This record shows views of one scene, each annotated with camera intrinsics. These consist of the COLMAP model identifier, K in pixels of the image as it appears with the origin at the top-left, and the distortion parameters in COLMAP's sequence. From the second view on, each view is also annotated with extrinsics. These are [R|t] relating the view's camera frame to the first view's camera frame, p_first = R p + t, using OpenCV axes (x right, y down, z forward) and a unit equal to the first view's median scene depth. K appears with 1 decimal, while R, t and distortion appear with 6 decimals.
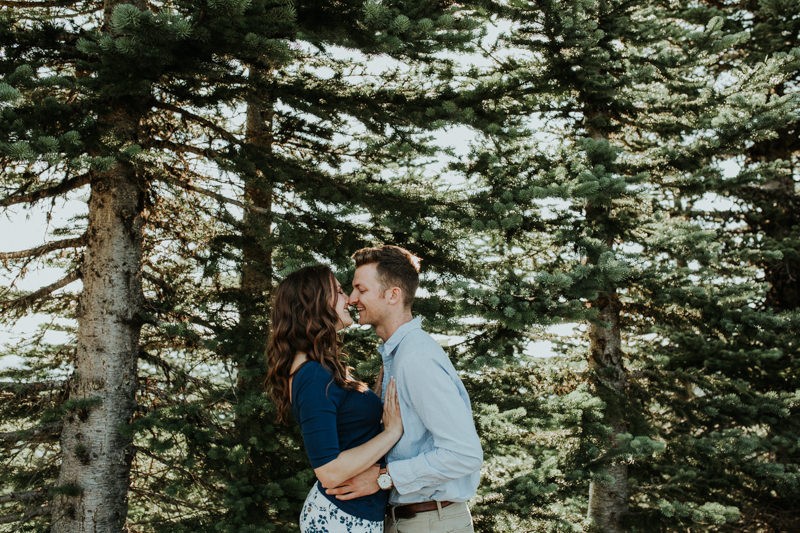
lens RADIAL K [[377.1, 0, 399.9], [0, 377.1, 225.8], [0, 0, 1]] dist [-0.004545, -0.000270]
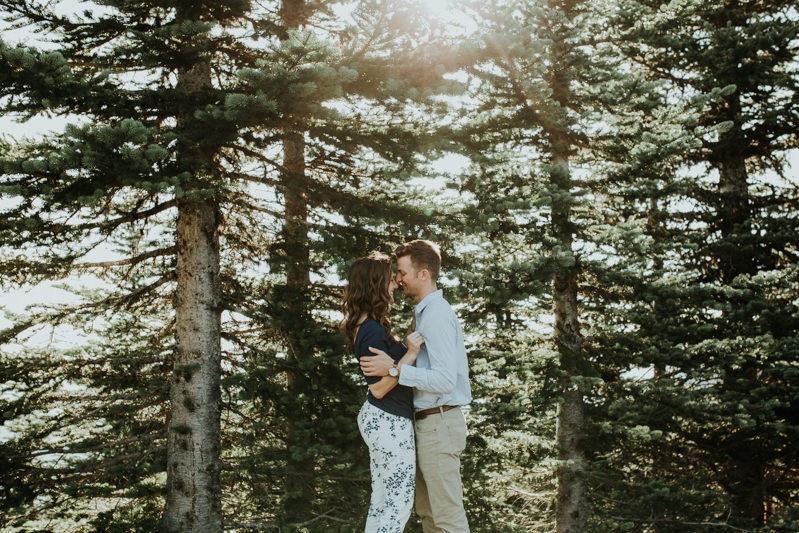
lens RADIAL K [[855.4, 0, 399.5], [0, 855.4, 266.5], [0, 0, 1]] dist [-0.029516, -0.011538]
pose [[0.995199, -0.031918, 0.092519, -0.319759], [0.029245, 0.999119, 0.030105, 0.028724], [-0.093398, -0.027255, 0.995256, -1.976363]]
